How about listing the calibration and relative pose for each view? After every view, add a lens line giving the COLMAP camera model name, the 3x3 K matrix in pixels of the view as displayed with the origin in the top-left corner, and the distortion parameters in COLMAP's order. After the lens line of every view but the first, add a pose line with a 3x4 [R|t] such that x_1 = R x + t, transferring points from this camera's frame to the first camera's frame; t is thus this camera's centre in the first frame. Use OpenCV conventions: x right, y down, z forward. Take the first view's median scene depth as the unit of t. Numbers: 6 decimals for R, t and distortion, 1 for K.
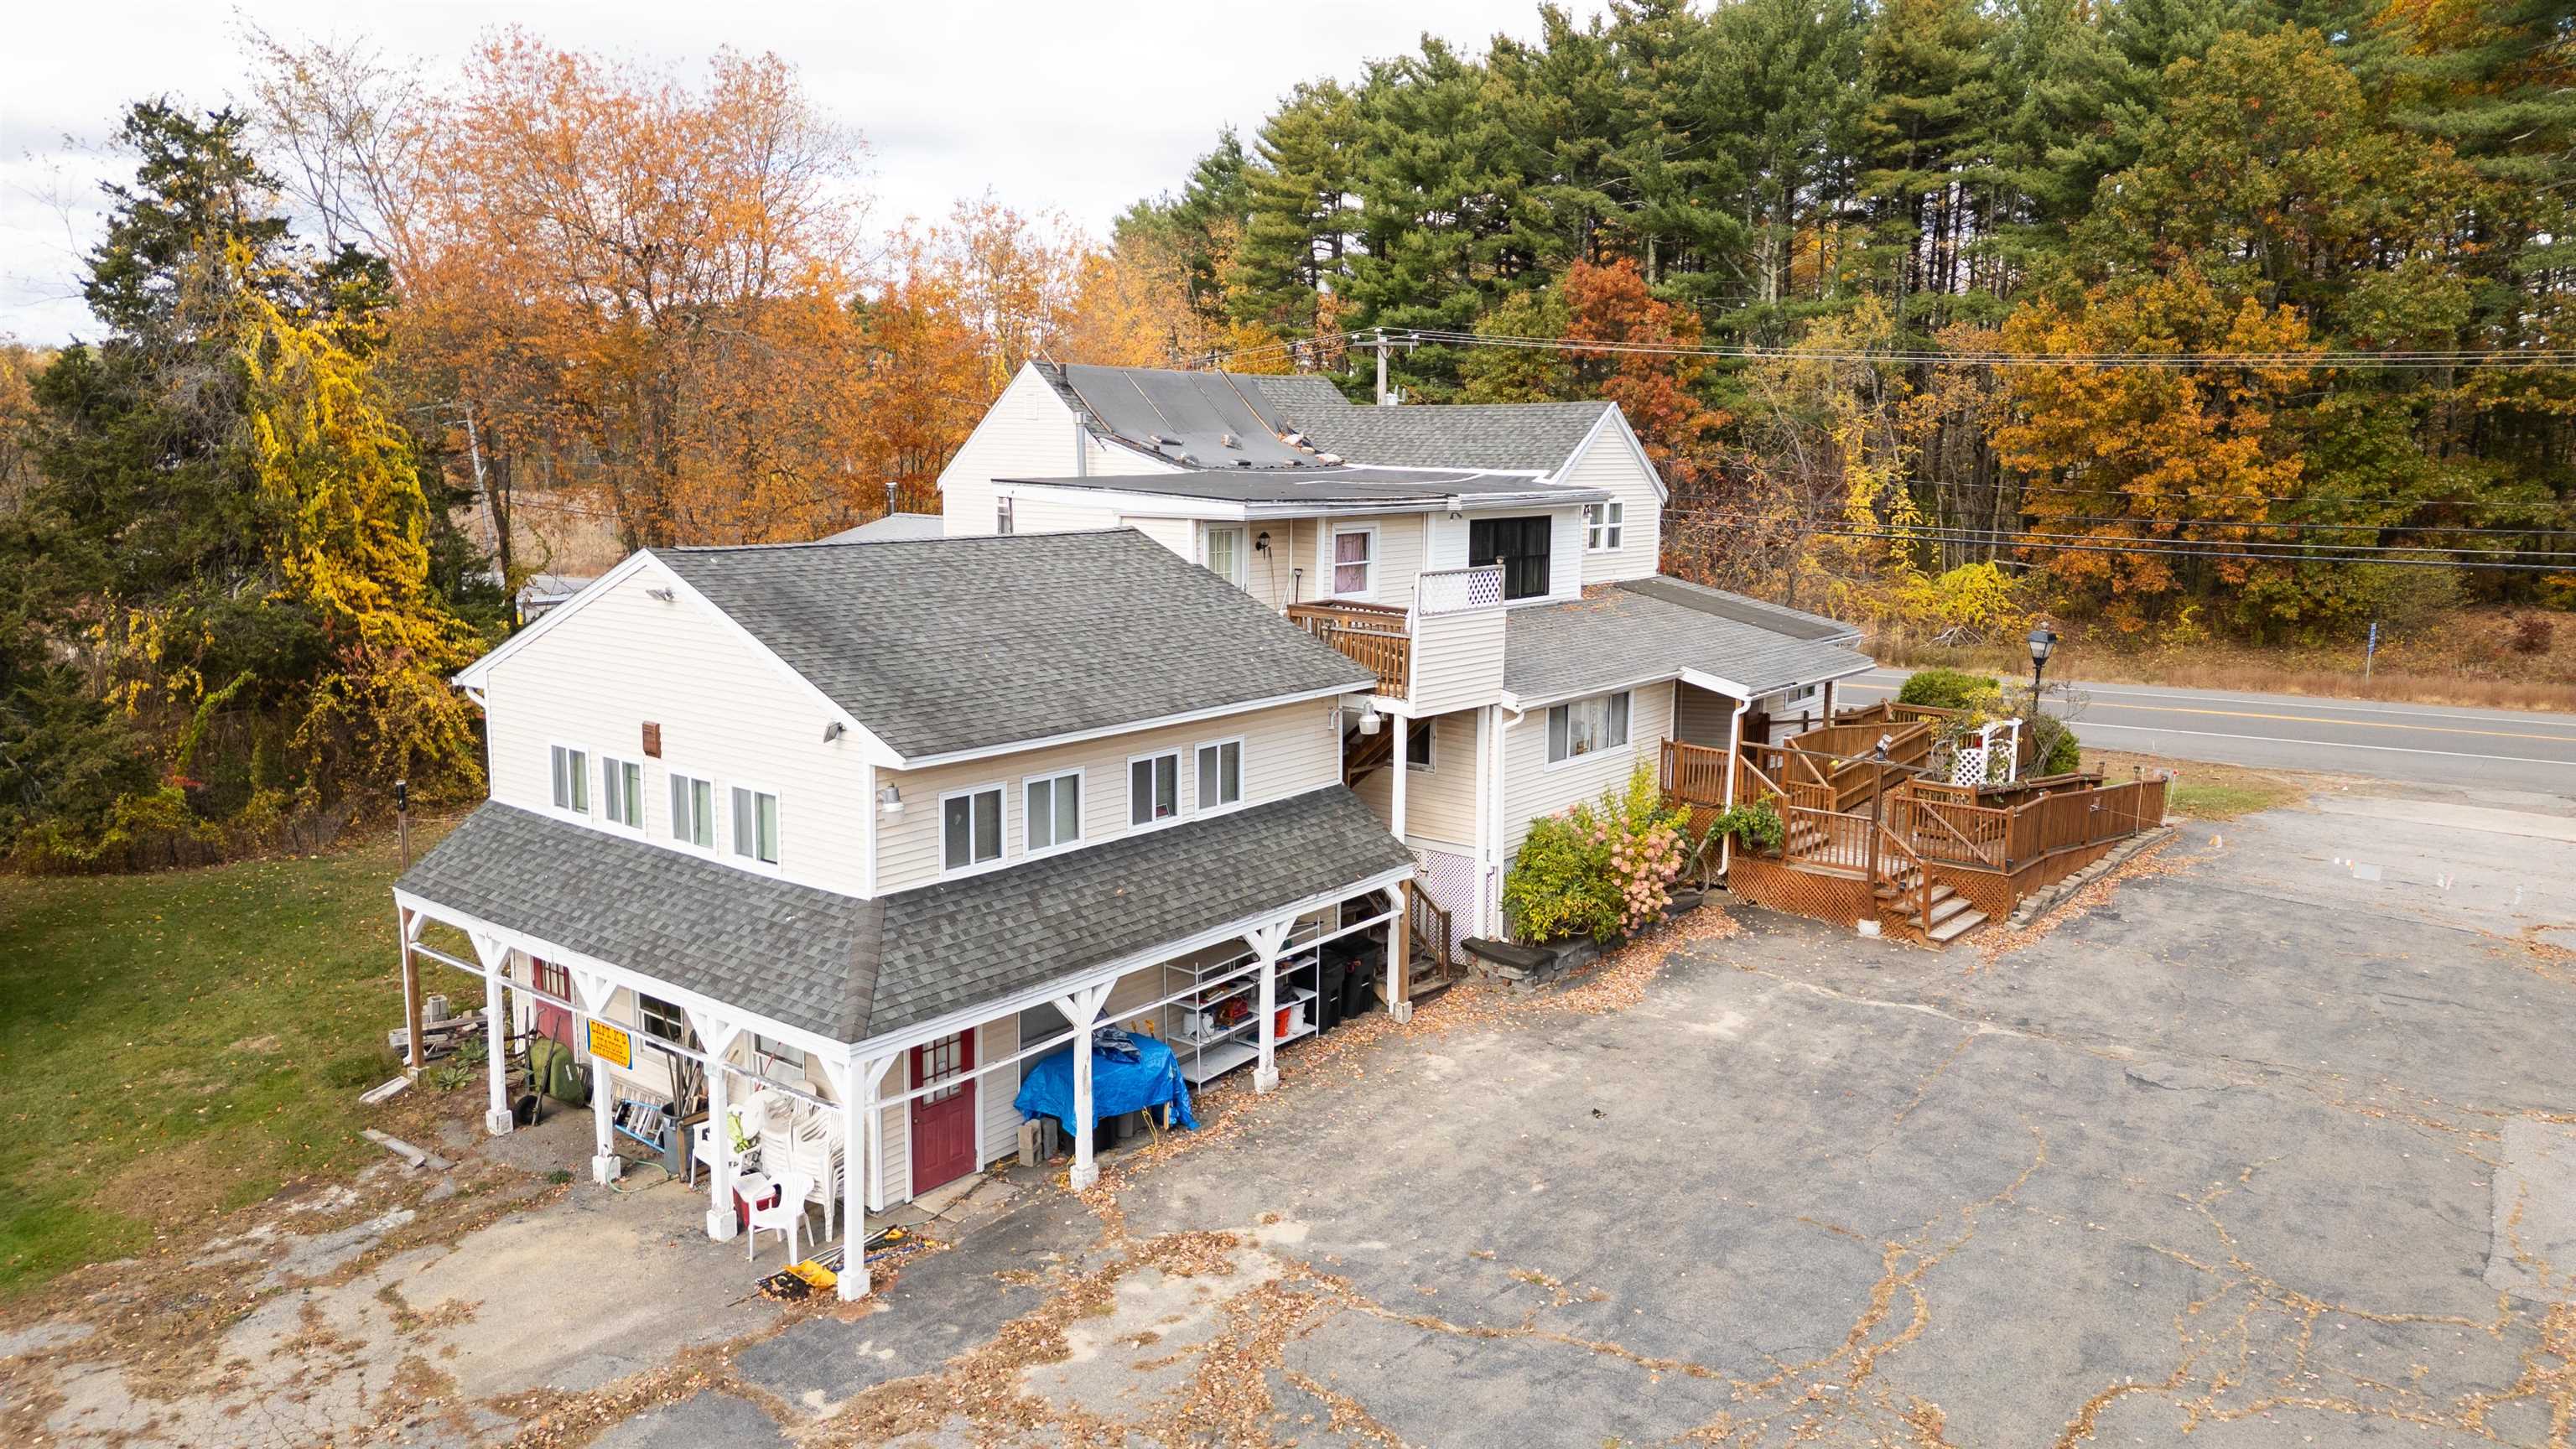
lens RADIAL K [[1792.9, 0, 1288.0], [0, 1792.9, 724.5], [0, 0, 1]] dist [0.080501, -0.076027]
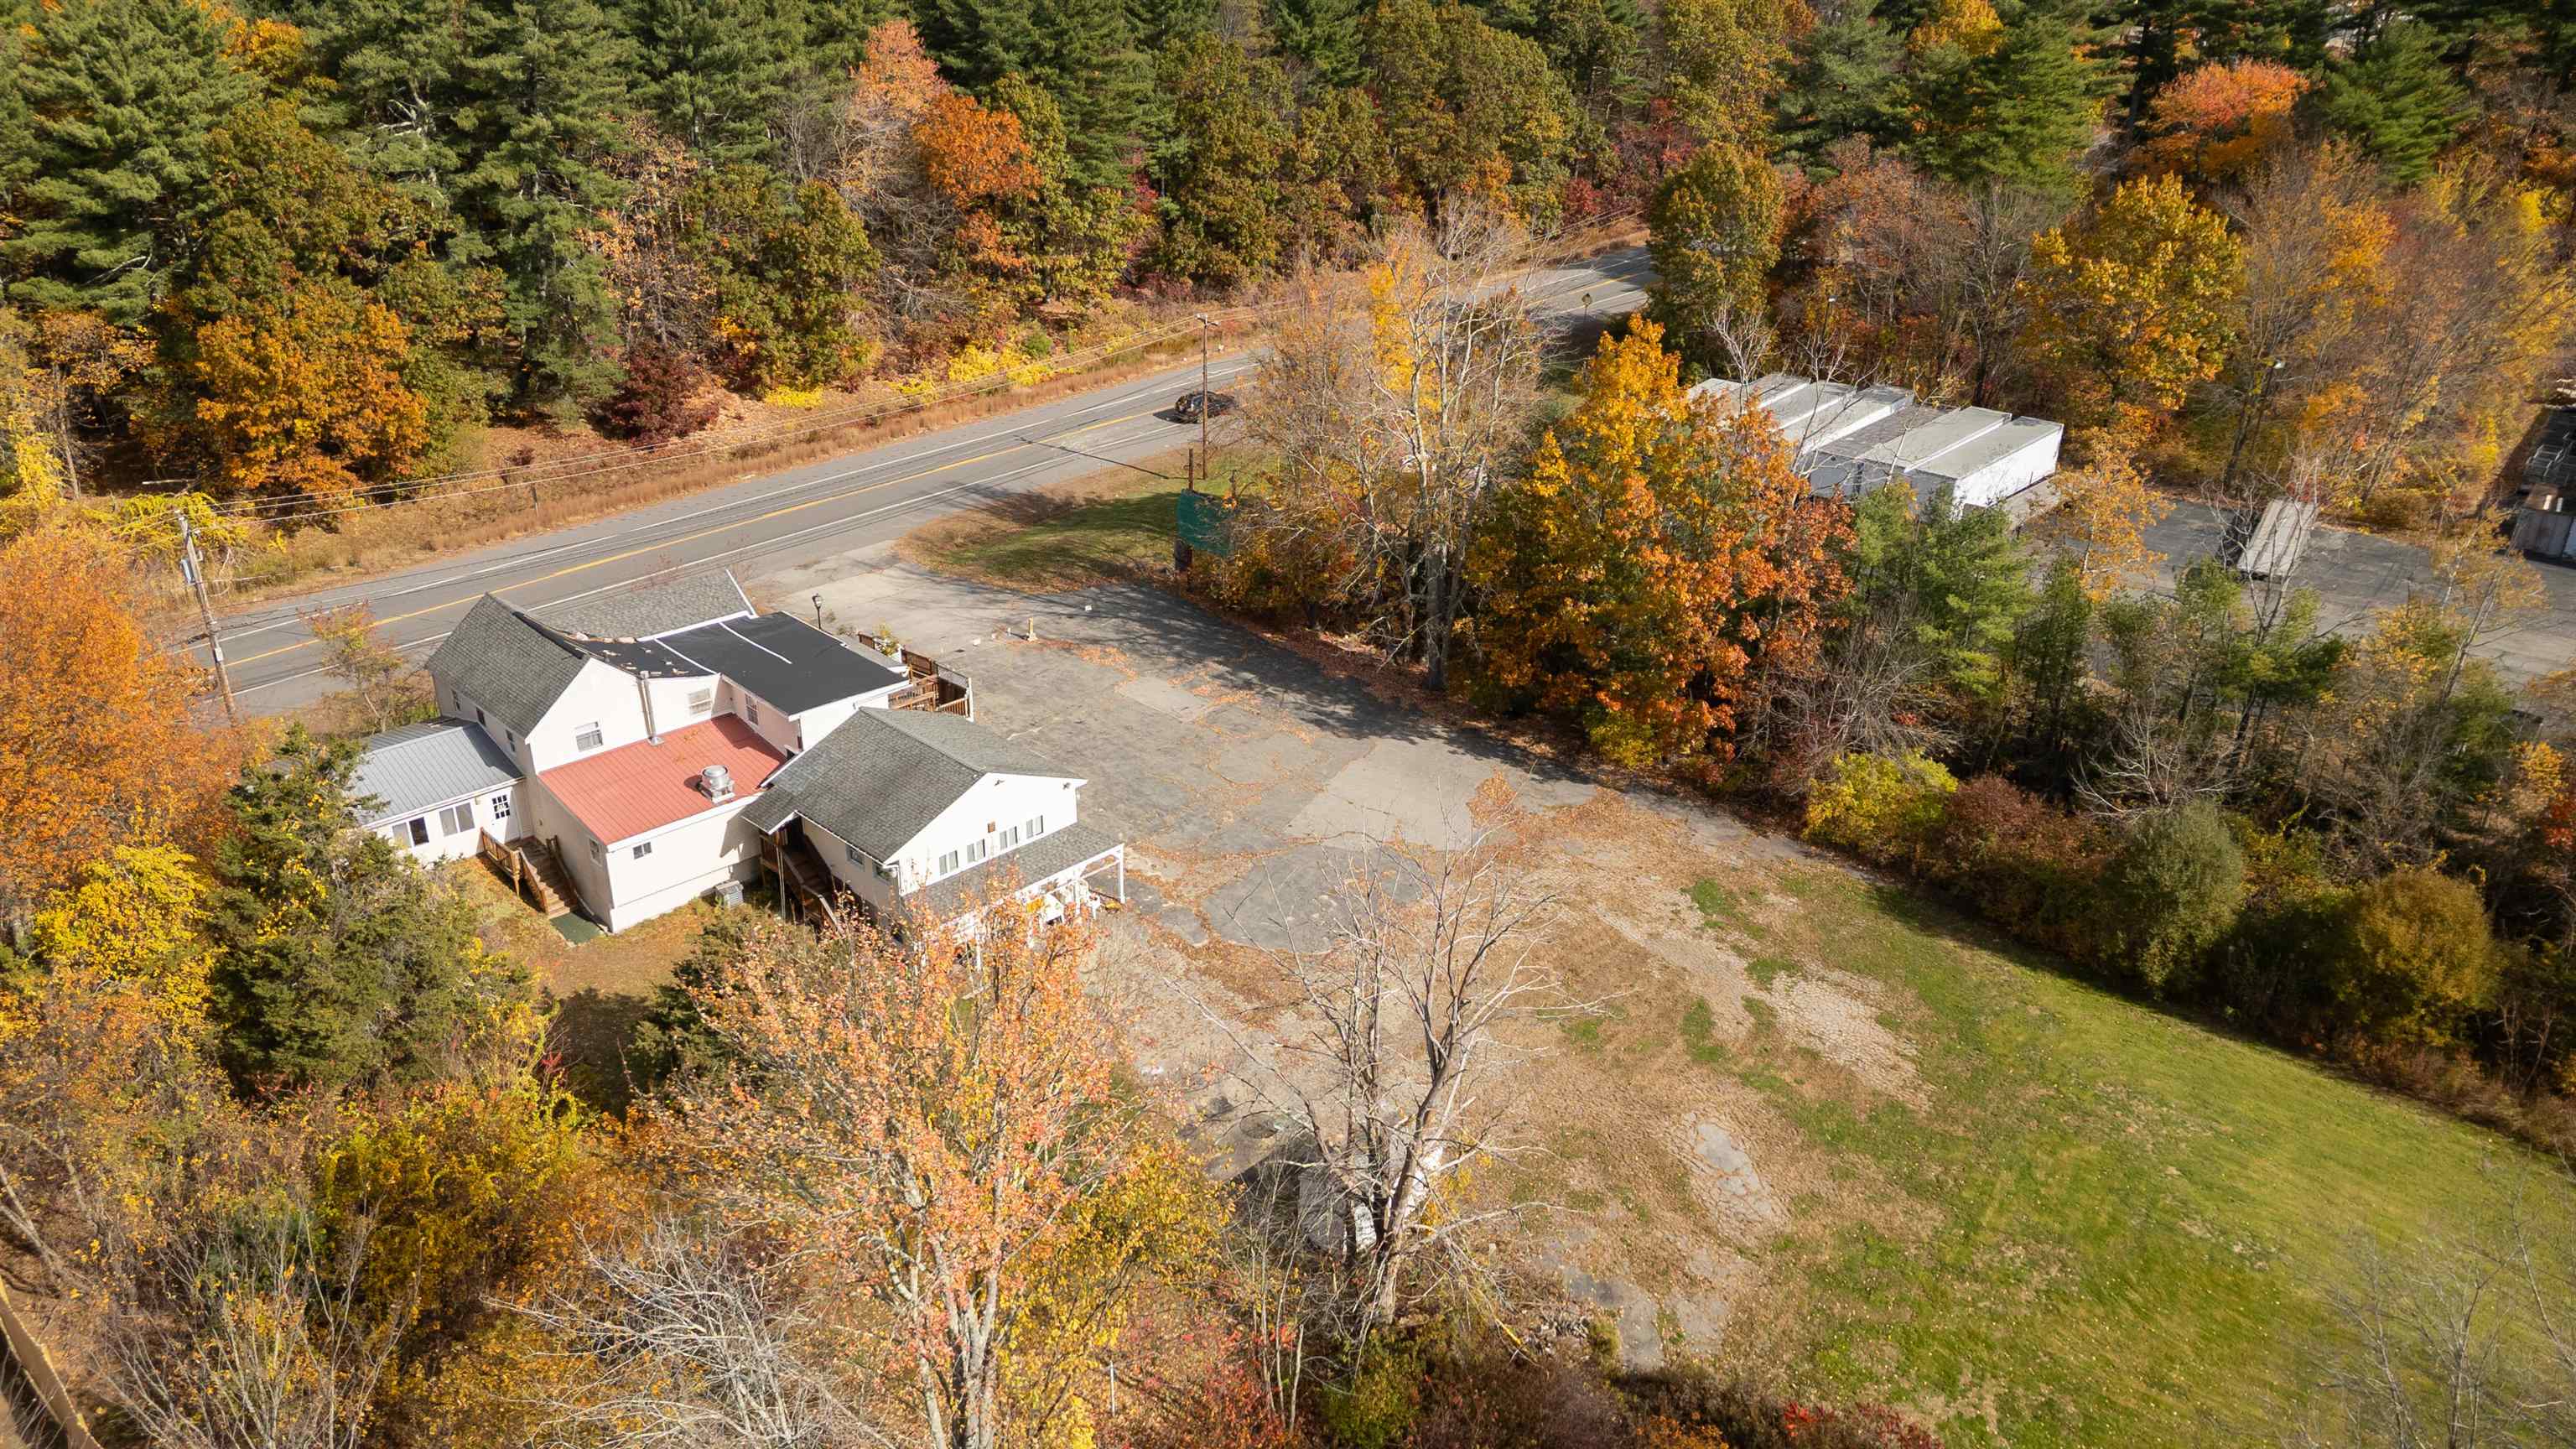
lens RADIAL K [[1792.9, 0, 1288.0], [0, 1792.9, 724.5], [0, 0, 1]] dist [0.080501, -0.076027]
pose [[0.093488, -0.431997, 0.897017, -0.963343], [0.150766, 0.896715, 0.416138, -0.436770], [-0.984139, 0.096335, 0.148963, 0.003818]]
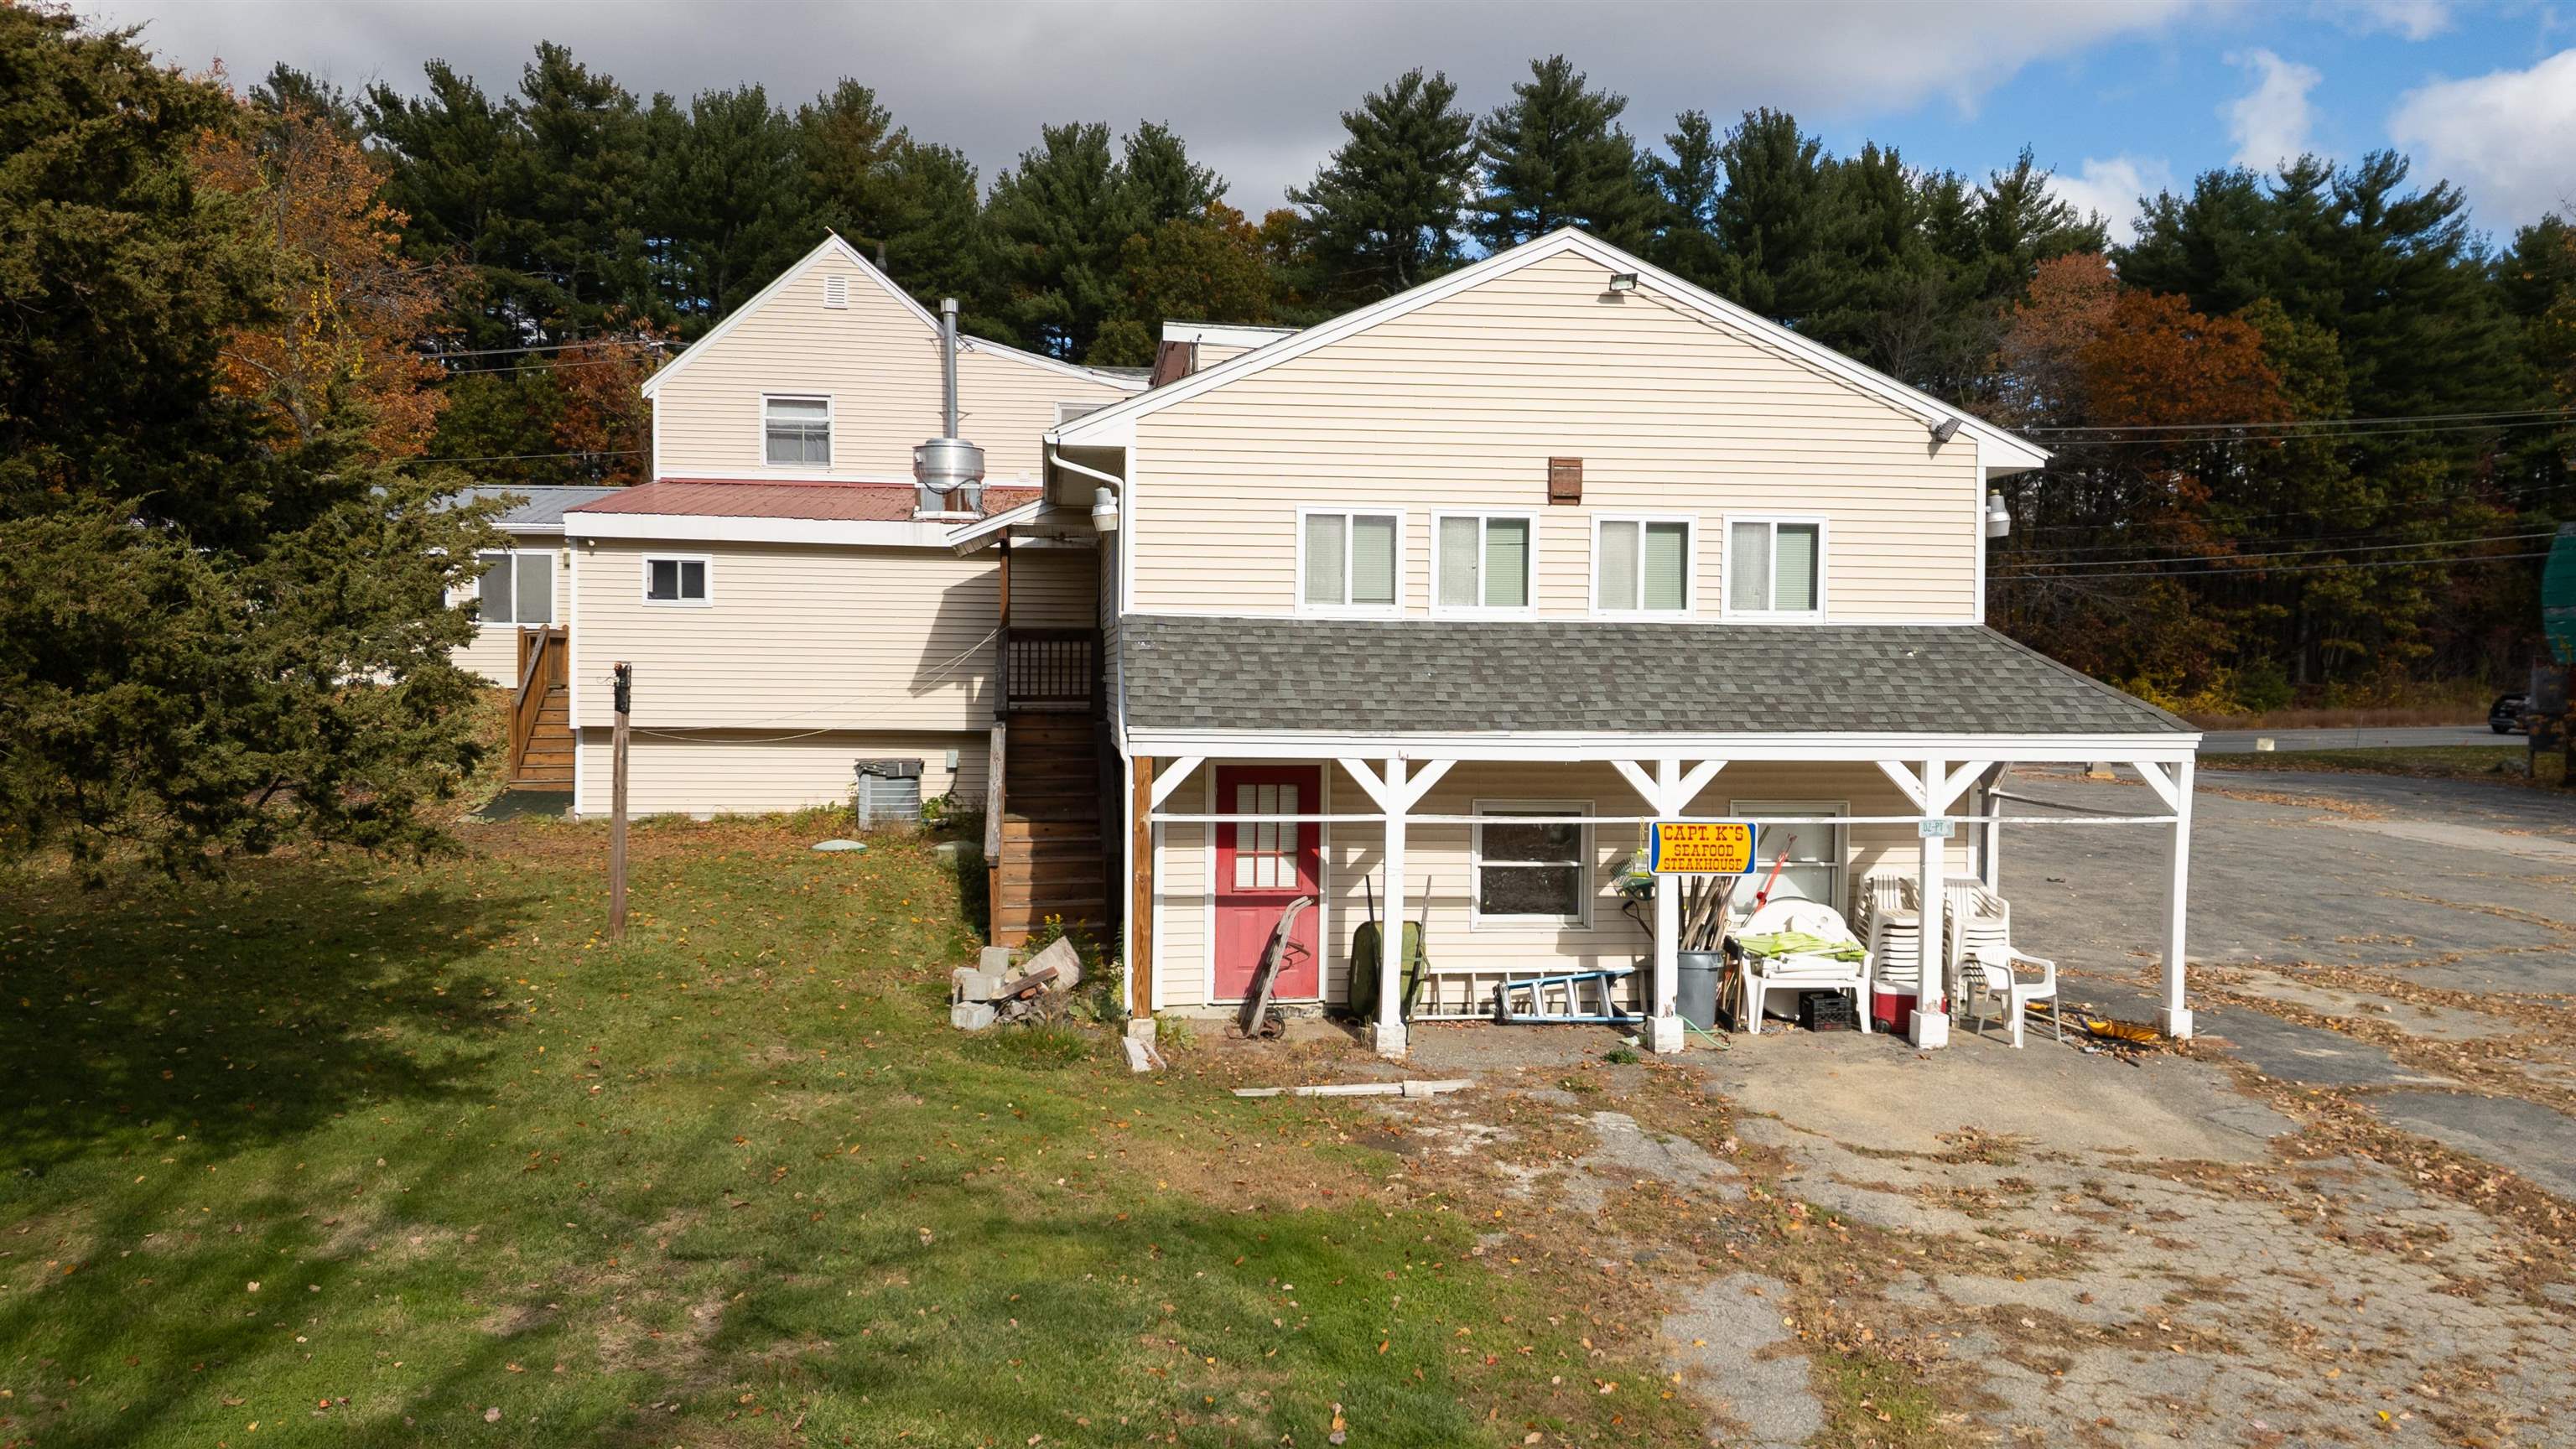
lens RADIAL K [[1799.5, 0, 1276.8], [0, 1799.5, 722.2], [0, 0, 1]] dist [0.086638, -0.090776]
pose [[0.688643, -0.023537, 0.724719, -0.315464], [0.114658, 0.990433, -0.076784, 0.049147], [-0.715978, 0.135972, 0.684753, 0.184551]]
